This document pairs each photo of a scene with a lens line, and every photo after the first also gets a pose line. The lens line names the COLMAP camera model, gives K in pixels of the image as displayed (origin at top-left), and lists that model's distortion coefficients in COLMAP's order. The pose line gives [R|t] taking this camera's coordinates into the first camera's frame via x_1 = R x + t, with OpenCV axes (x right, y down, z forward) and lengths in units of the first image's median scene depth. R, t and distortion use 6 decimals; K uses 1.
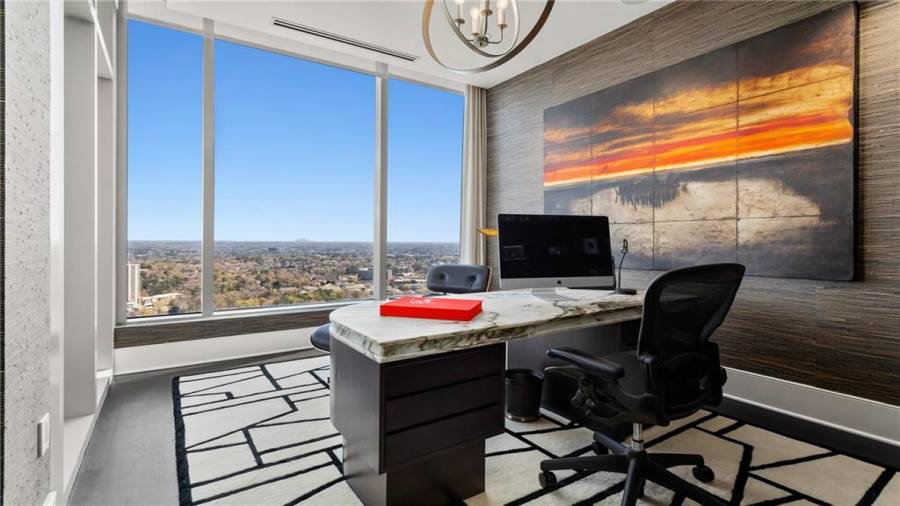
lens RADIAL K [[426.7, 0, 450.0], [0, 426.7, 253.0], [0, 0, 1]] dist [0.000486, 0.000148]
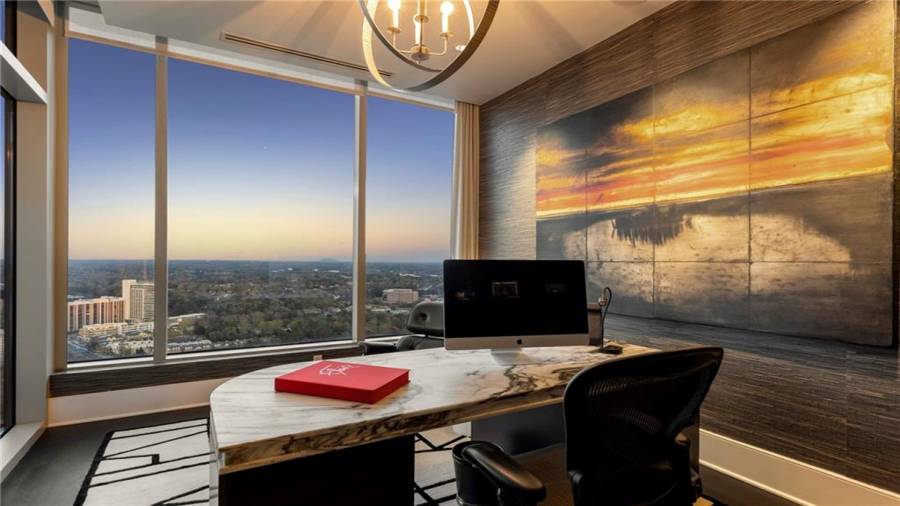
lens RADIAL K [[446.7, 0, 452.5], [0, 446.7, 271.3], [0, 0, 1]] dist [-0.000776, -0.000258]
pose [[0.998198, 0.004420, -0.059850, 0.151562], [-0.004765, 0.999973, -0.005625, -0.053457], [0.059823, 0.005900, 0.998192, 0.108716]]
